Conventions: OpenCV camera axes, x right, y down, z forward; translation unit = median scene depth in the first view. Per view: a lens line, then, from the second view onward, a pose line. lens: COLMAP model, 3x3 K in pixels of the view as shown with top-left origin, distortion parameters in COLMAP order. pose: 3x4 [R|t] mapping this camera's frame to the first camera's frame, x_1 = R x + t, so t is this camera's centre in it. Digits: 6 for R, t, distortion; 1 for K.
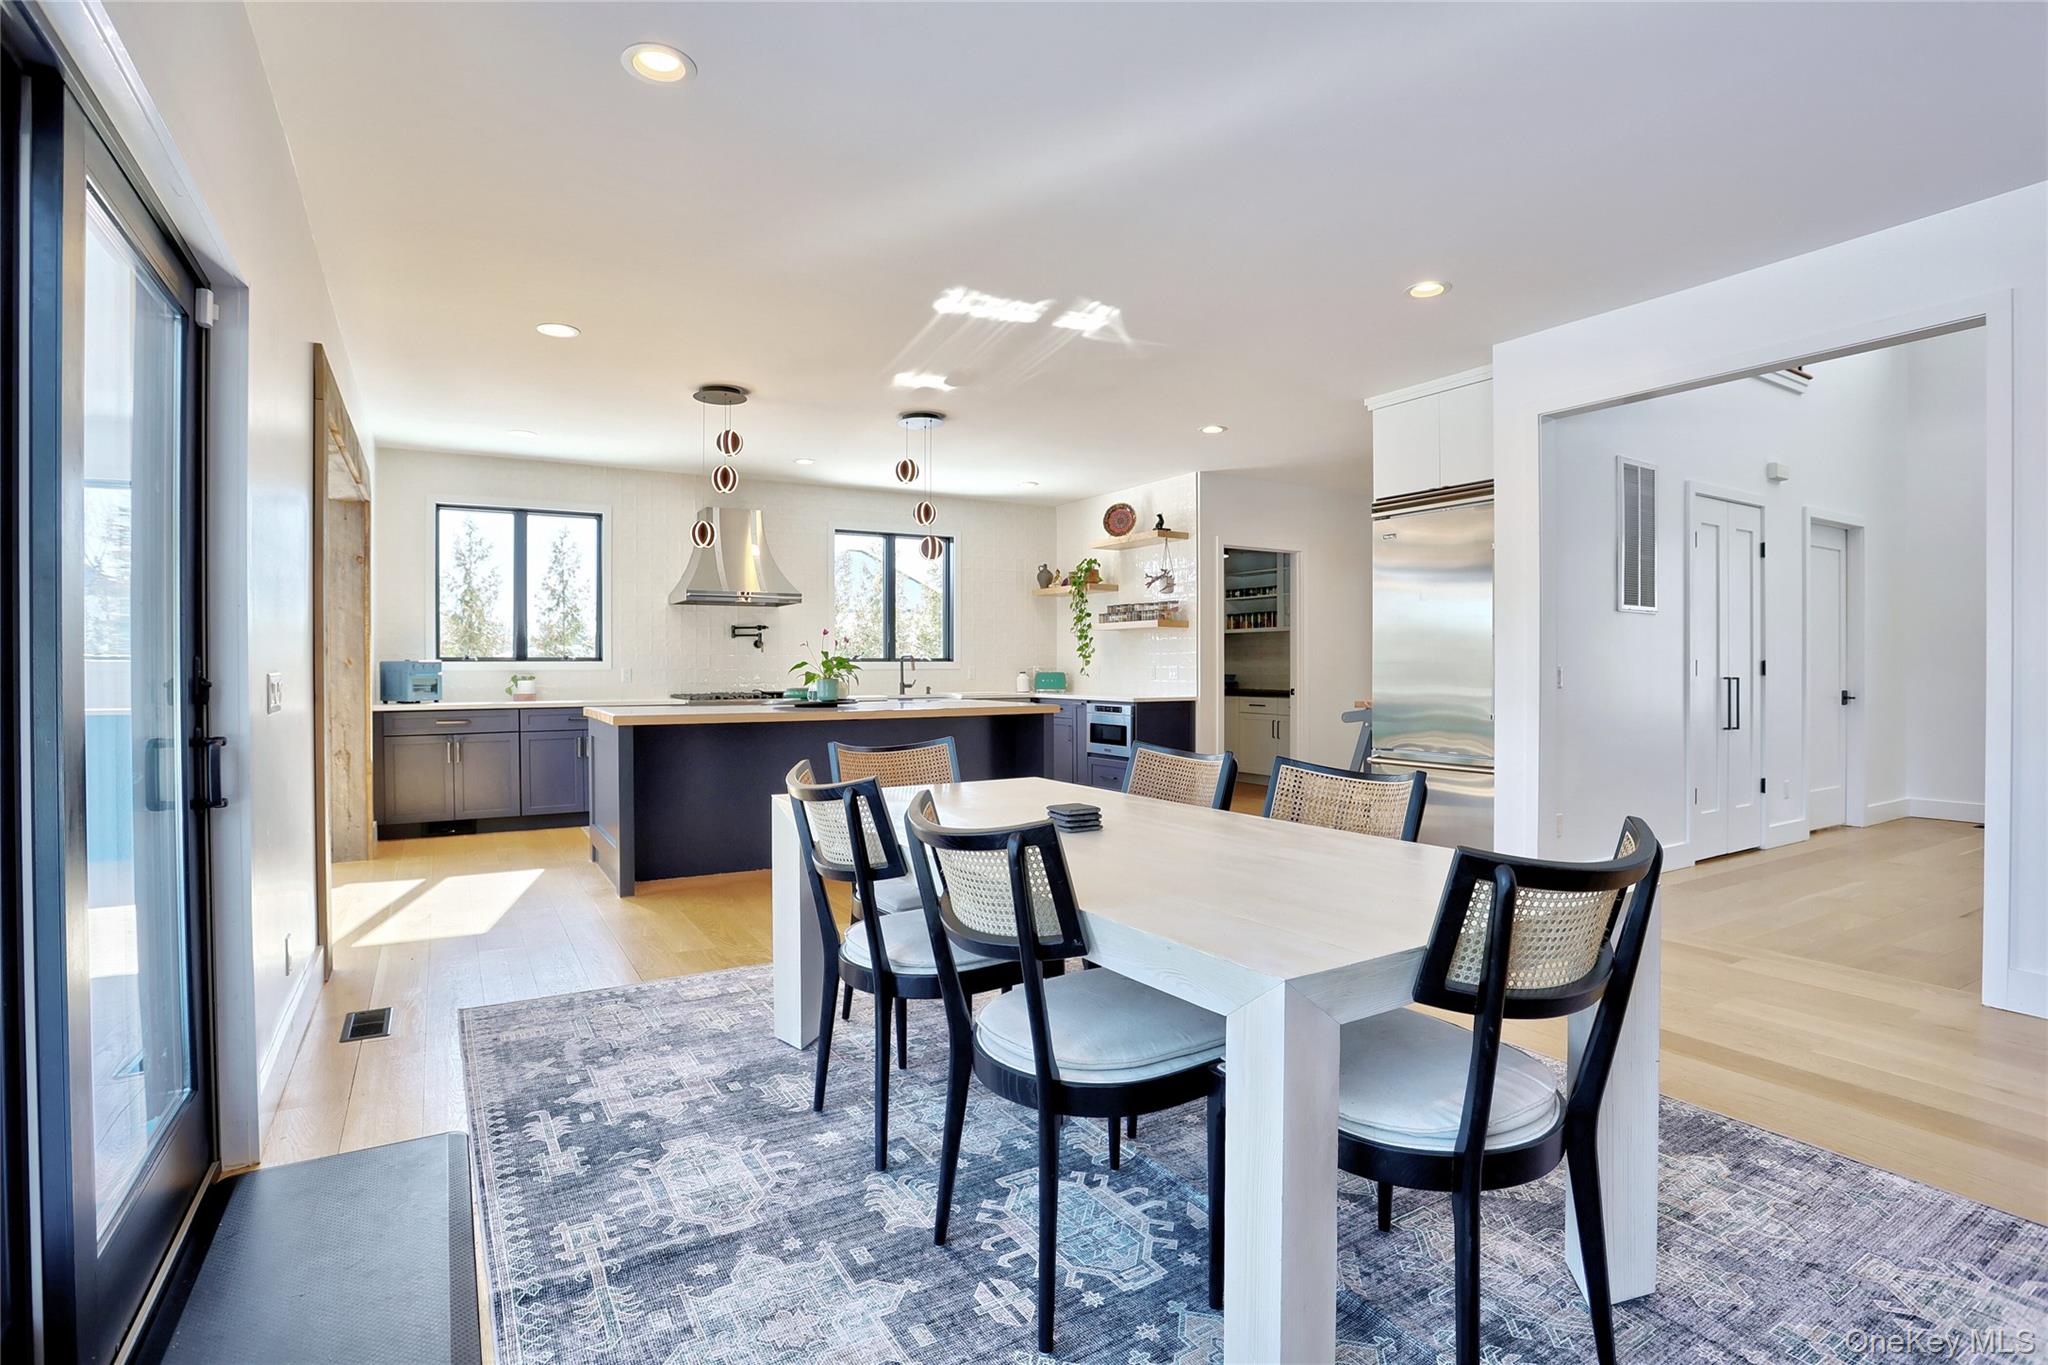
lens RADIAL K [[982.7, 0, 1015.6], [0, 982.7, 674.9], [0, 0, 1]] dist [-0.026911, 0.002910]
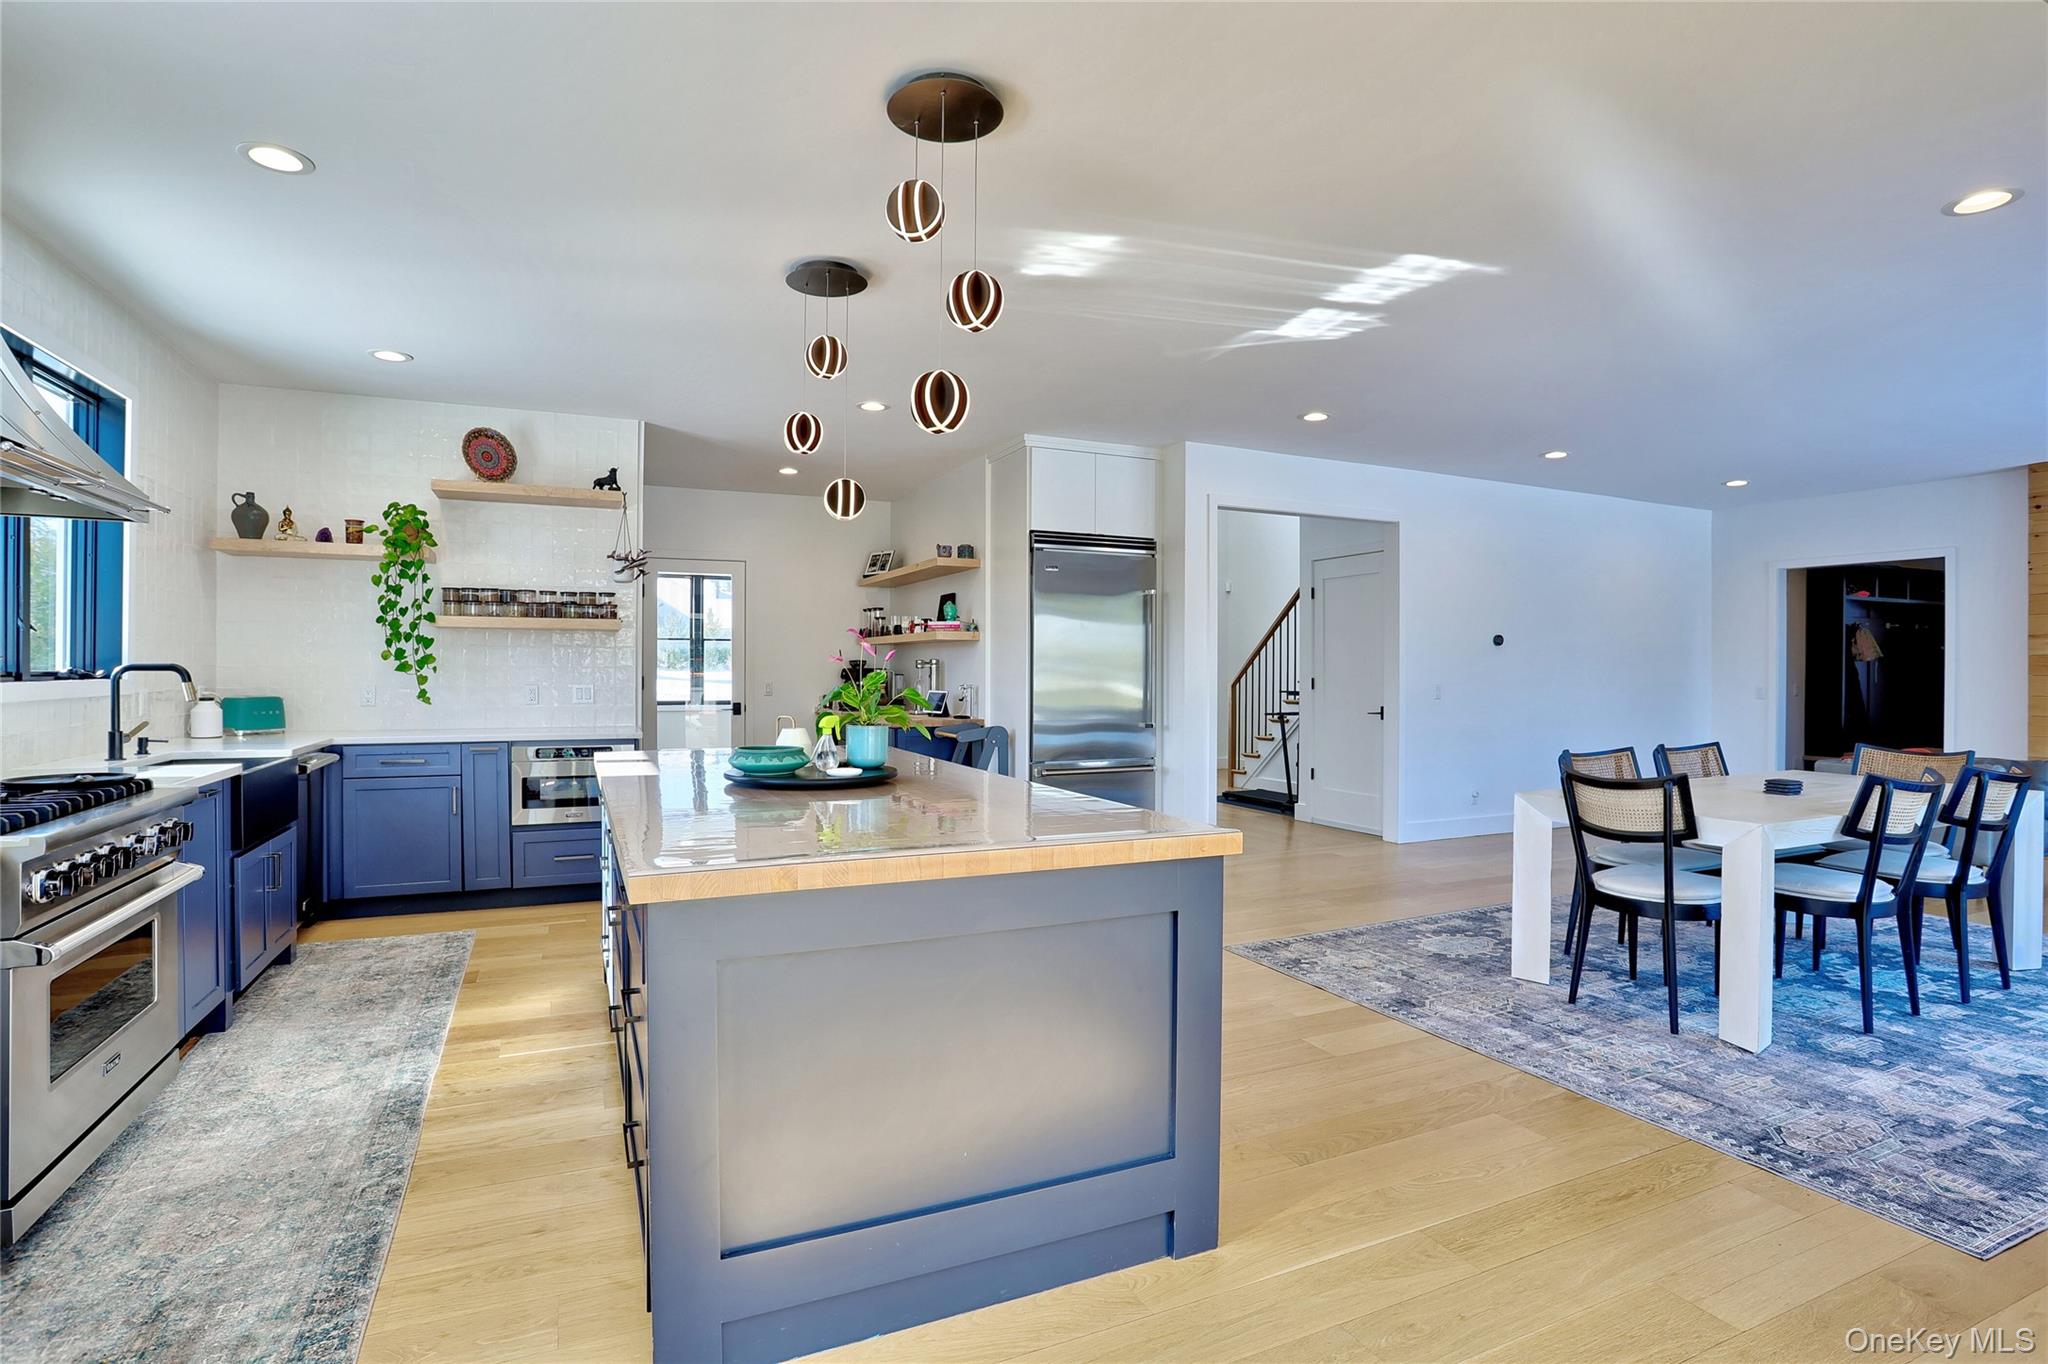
lens RADIAL K [[982.7, 0, 1011.6], [0, 982.7, 669.5], [0, 0, 1]] dist [-0.026911, 0.002910]
pose [[0.116163, -0.000080, 0.993230, -1.377485], [0.010800, 0.999941, -0.001182, -0.041312], [-0.993171, 0.010864, 0.116157, 1.699462]]
